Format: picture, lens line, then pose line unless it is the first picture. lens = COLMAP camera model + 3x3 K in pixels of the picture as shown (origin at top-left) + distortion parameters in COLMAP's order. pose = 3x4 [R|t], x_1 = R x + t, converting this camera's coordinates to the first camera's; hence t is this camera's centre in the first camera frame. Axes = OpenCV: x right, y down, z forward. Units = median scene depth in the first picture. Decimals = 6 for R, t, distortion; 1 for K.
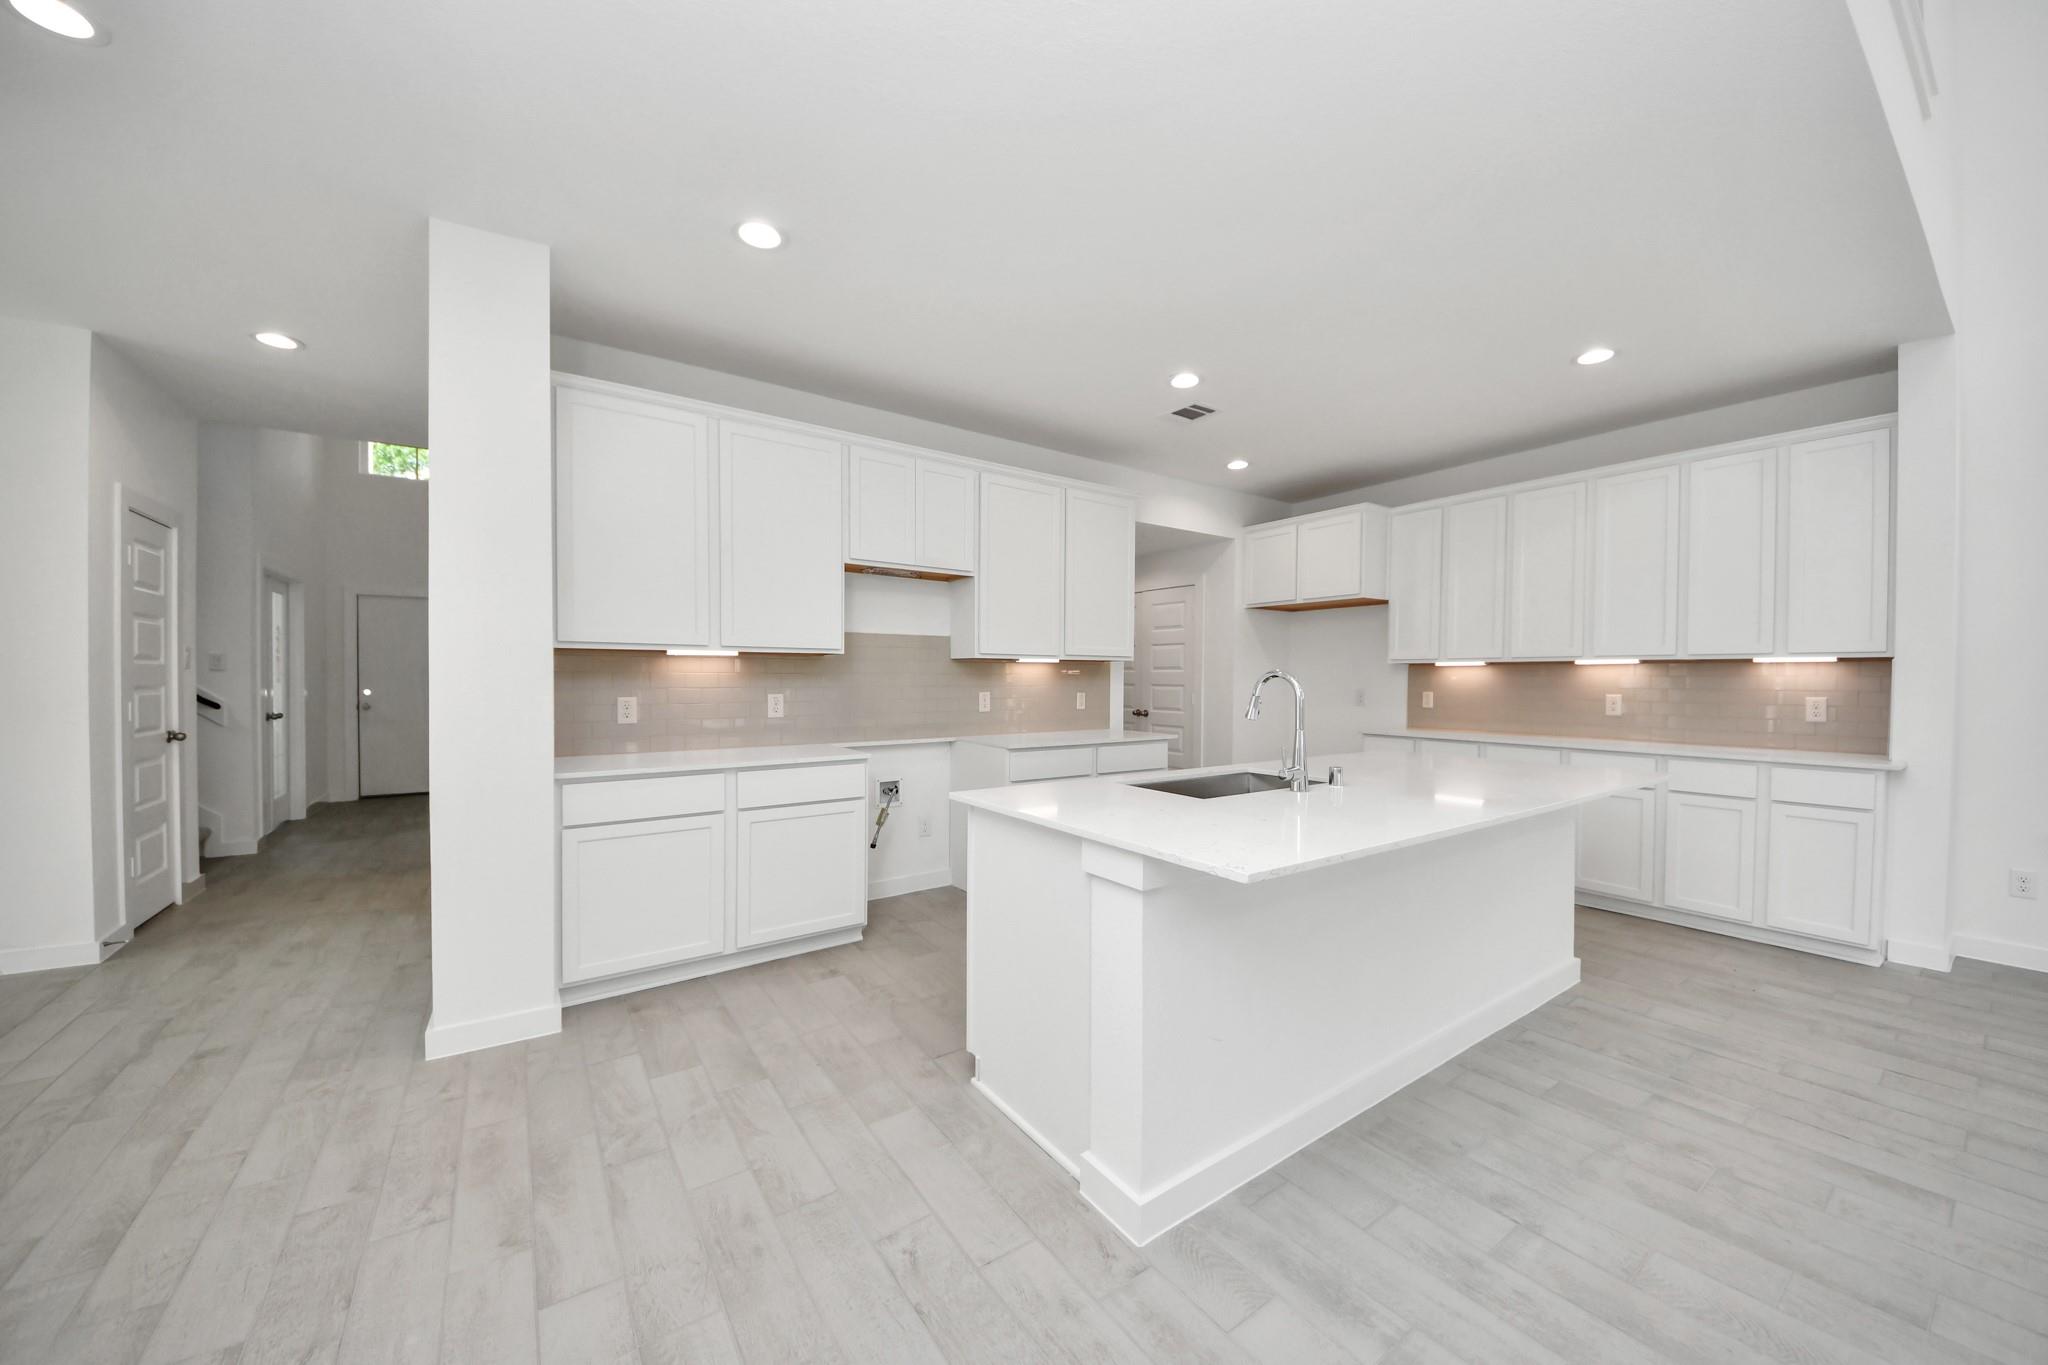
lens RADIAL K [[726.6, 0, 1026.5], [0, 726.6, 686.9], [0, 0, 1]] dist [0.011398, -0.011133]
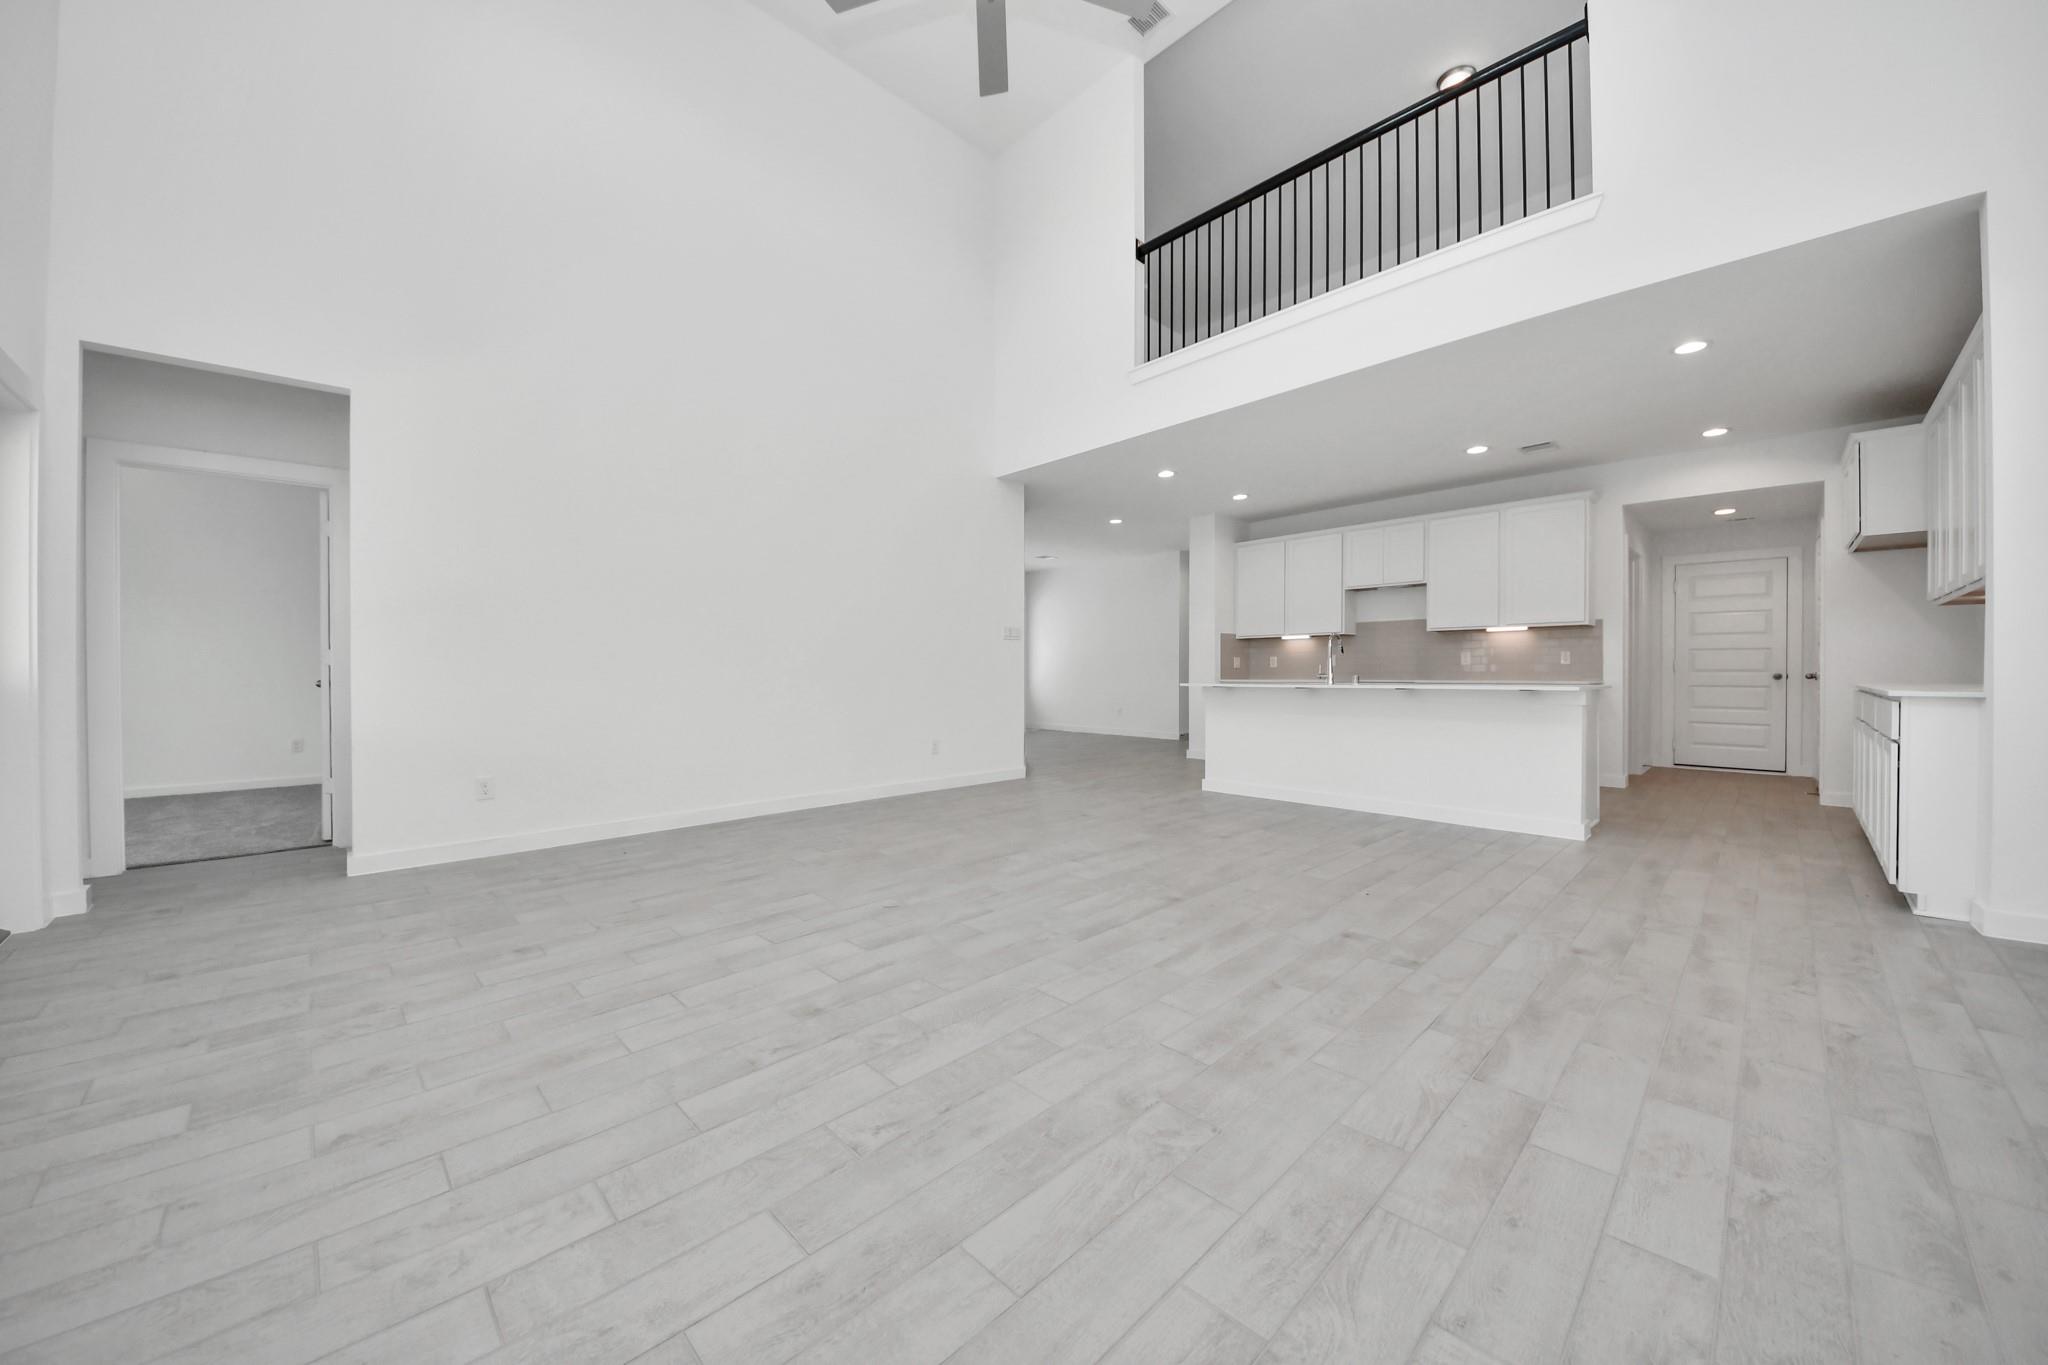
lens RADIAL K [[726.7, 0, 1016.6], [0, 726.7, 679.8], [0, 0, 1]] dist [0.024046, -0.023815]
pose [[0.155853, 0.004621, -0.987769, 1.658502], [-0.010354, 0.999942, 0.003044, 0.088318], [0.987726, 0.009753, 0.155892, -0.235943]]
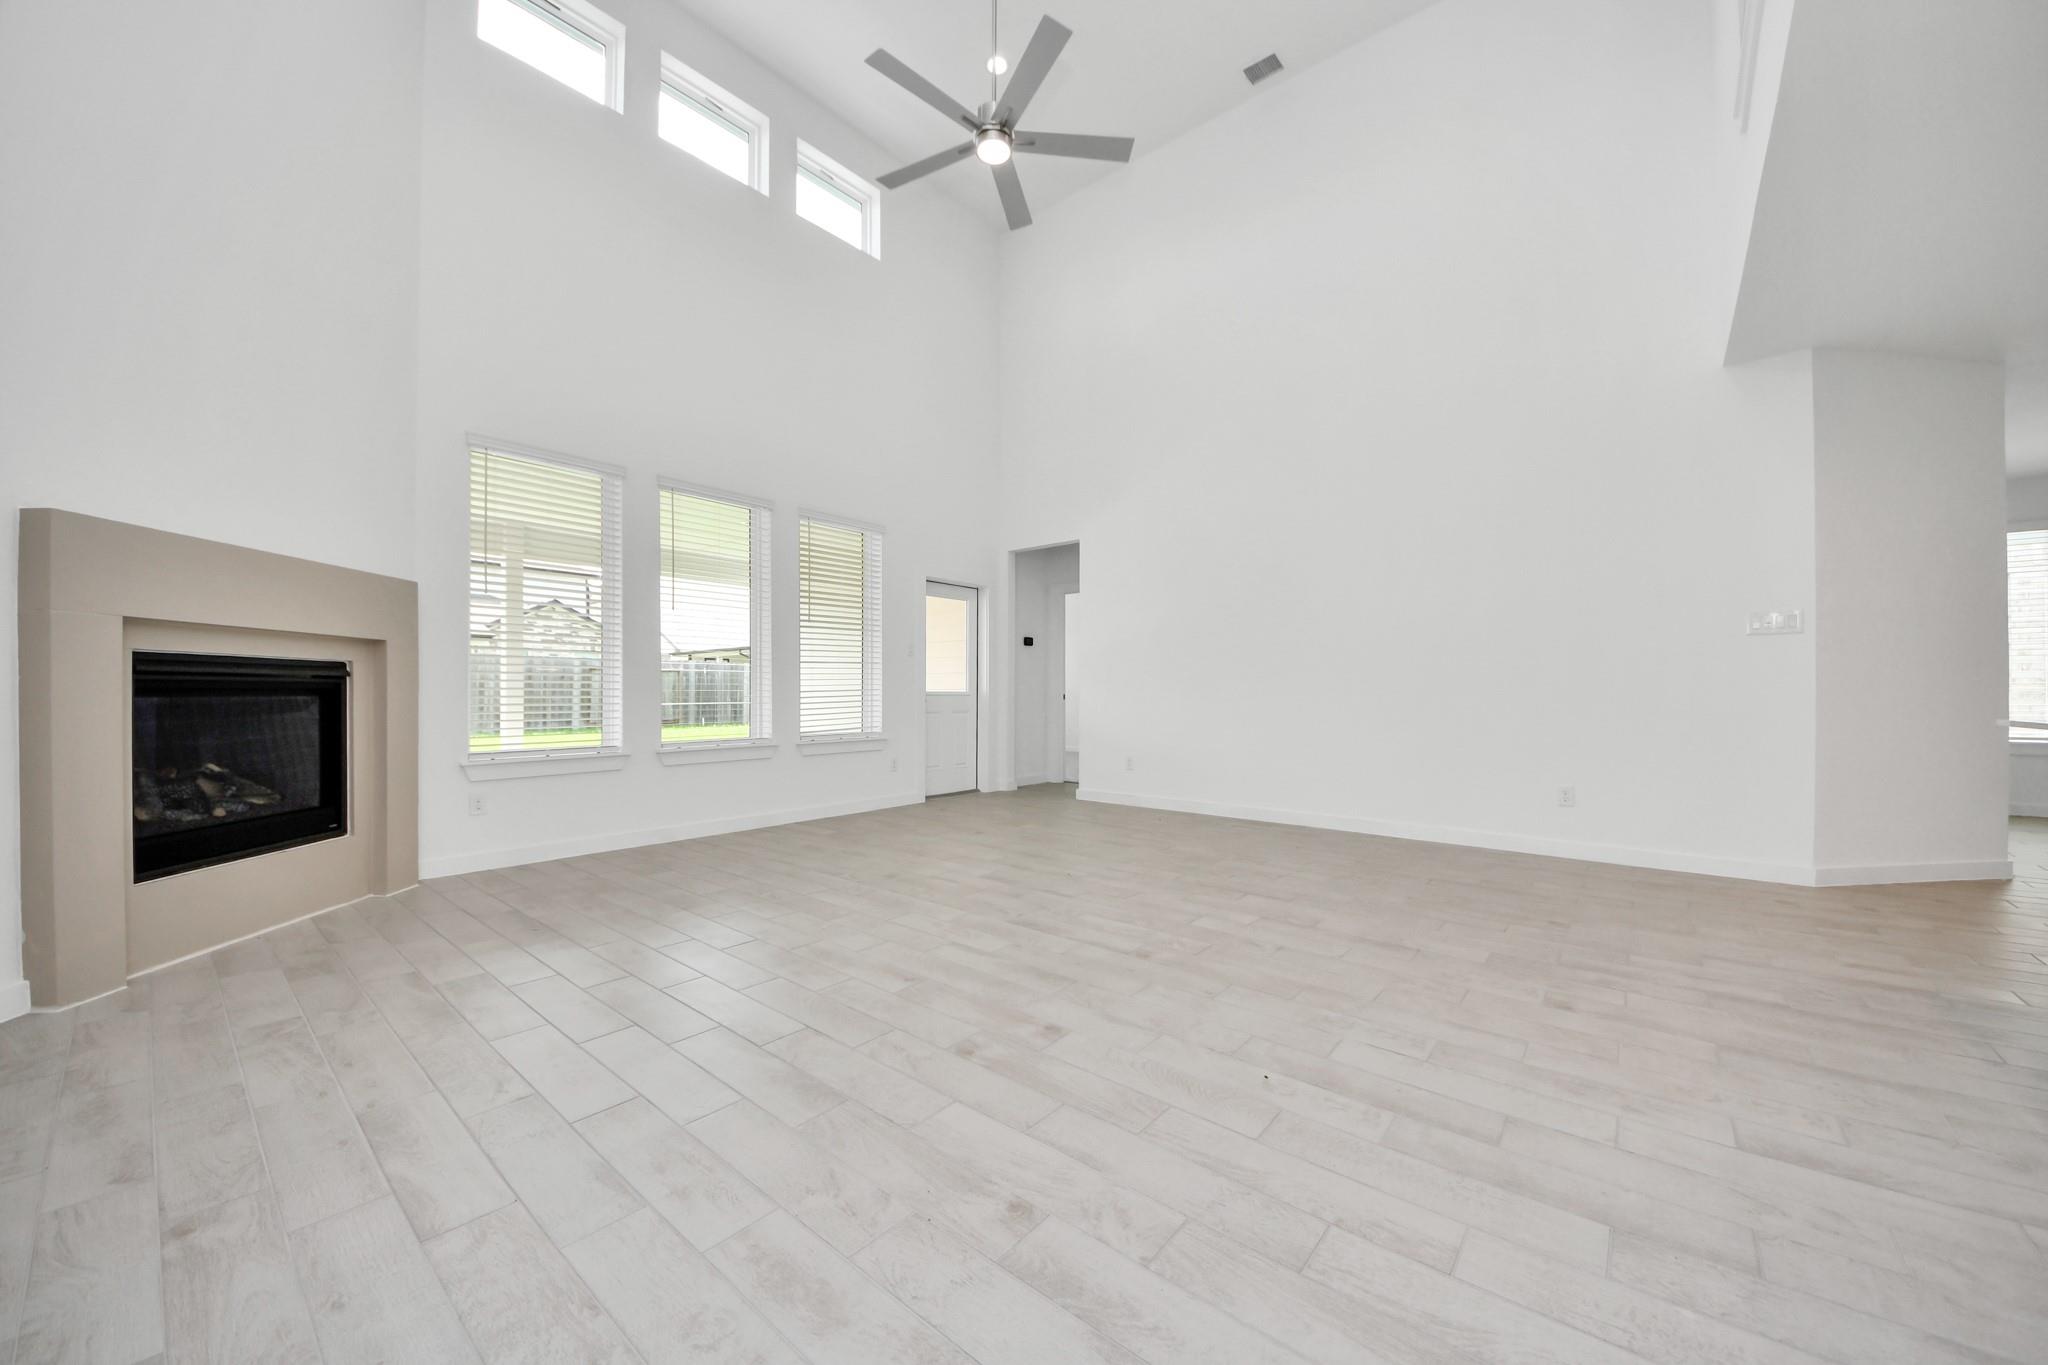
lens RADIAL K [[734.2, 0, 1024.3], [0, 734.2, 691.5], [0, 0, 1]] dist [0.006930, -0.012136]
pose [[-0.965024, -0.007572, -0.262051, 1.147292], [-0.011616, 0.999836, 0.013886, 0.072790], [0.261903, 0.016444, -0.964954, 0.776199]]
